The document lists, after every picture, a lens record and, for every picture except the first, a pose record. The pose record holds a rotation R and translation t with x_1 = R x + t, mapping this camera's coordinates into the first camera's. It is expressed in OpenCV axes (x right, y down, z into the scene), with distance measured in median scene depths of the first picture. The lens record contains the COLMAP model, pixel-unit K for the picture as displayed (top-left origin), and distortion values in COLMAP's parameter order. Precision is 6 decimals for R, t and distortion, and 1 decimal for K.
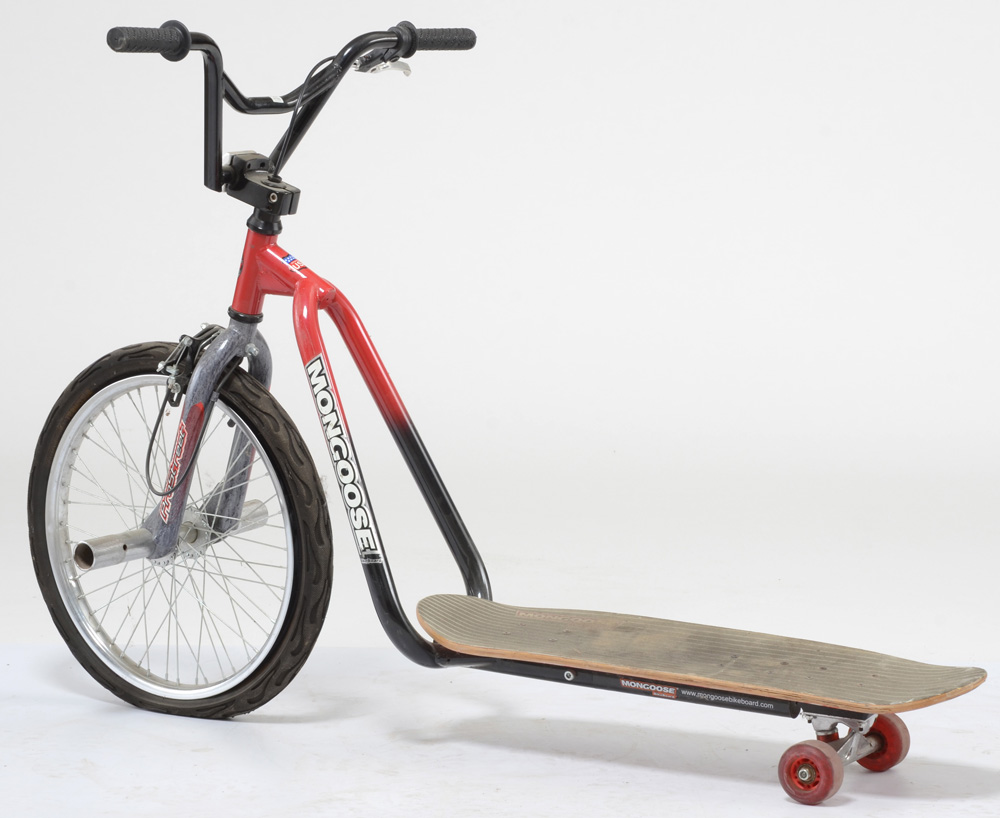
lens RADIAL K [[2435.8, 0, 500.3], [0, 2435.8, 408.4], [0, 0, 1]] dist [0.240928, 0.000000]
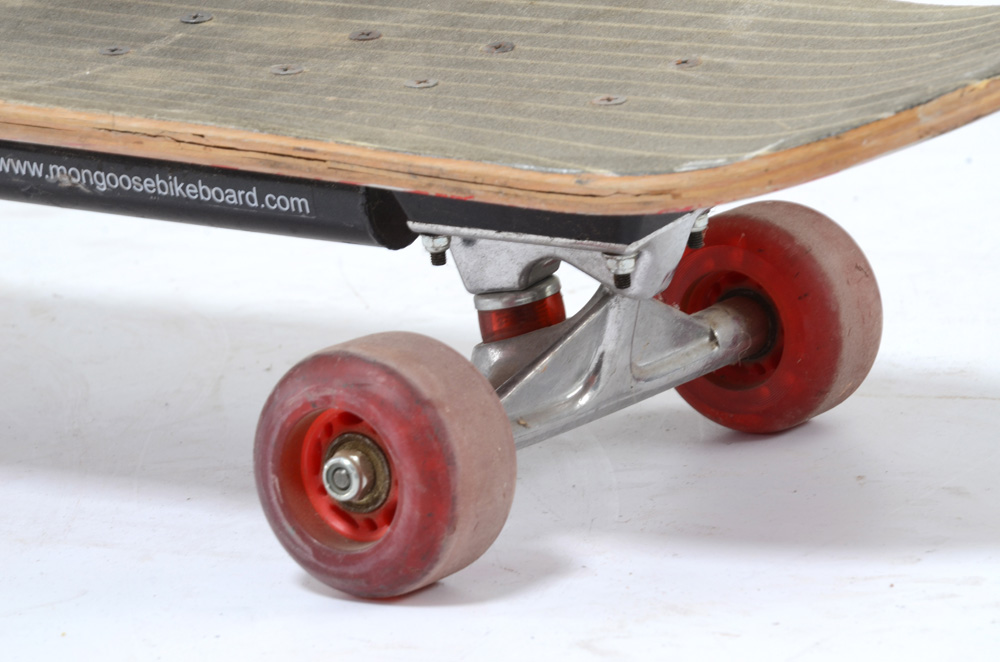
lens RADIAL K [[4231.5, 0, 497.4], [0, 4231.5, 324.5], [0, 0, 1]] dist [2.190468, 0.000000]
pose [[0.997280, -0.037262, -0.063598, 0.159251], [0.045705, 0.989524, 0.136941, 0.074807], [0.057829, -0.139475, 0.988535, 0.568413]]
